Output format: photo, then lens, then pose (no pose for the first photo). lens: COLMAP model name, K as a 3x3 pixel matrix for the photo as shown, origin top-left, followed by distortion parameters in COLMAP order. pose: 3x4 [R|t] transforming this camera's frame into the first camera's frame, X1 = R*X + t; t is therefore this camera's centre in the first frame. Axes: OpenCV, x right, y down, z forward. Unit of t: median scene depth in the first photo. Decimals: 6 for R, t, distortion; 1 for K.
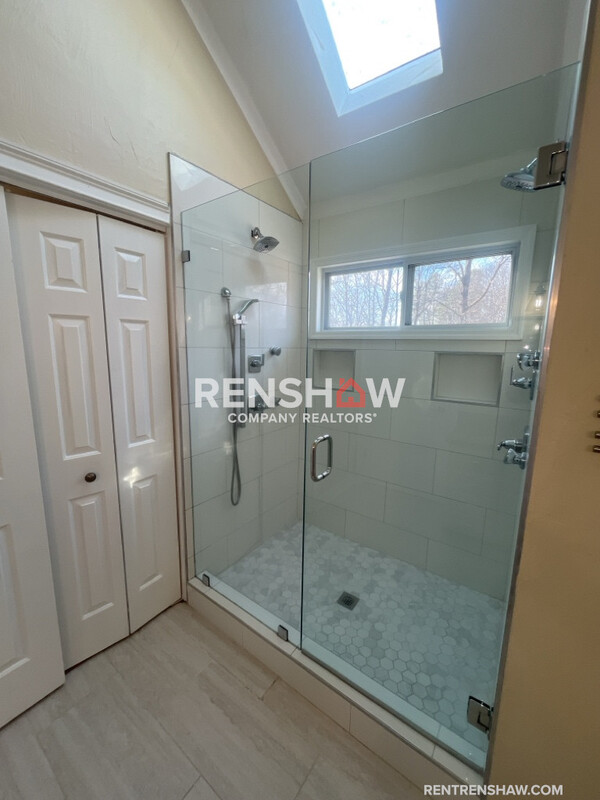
lens RADIAL K [[323.5, 0, 301.5], [0, 323.5, 397.3], [0, 0, 1]] dist [0.000554, -0.000252]
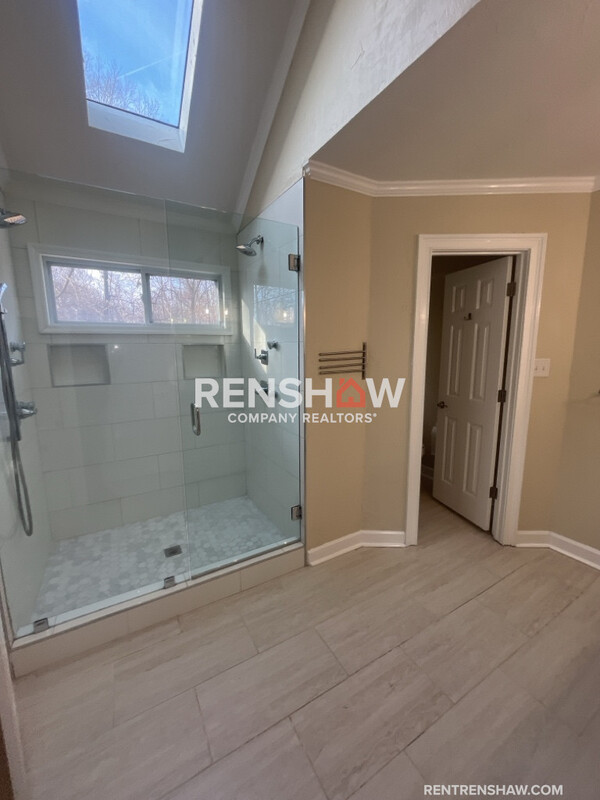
lens RADIAL K [[323.5, 0, 299.4], [0, 323.5, 398.8], [0, 0, 1]] dist [0.000554, -0.000252]
pose [[0.411754, -0.165584, 0.896125, -0.621157], [0.162626, 0.980920, 0.106529, 0.020464], [-0.896667, 0.101869, 0.430826, 0.003472]]
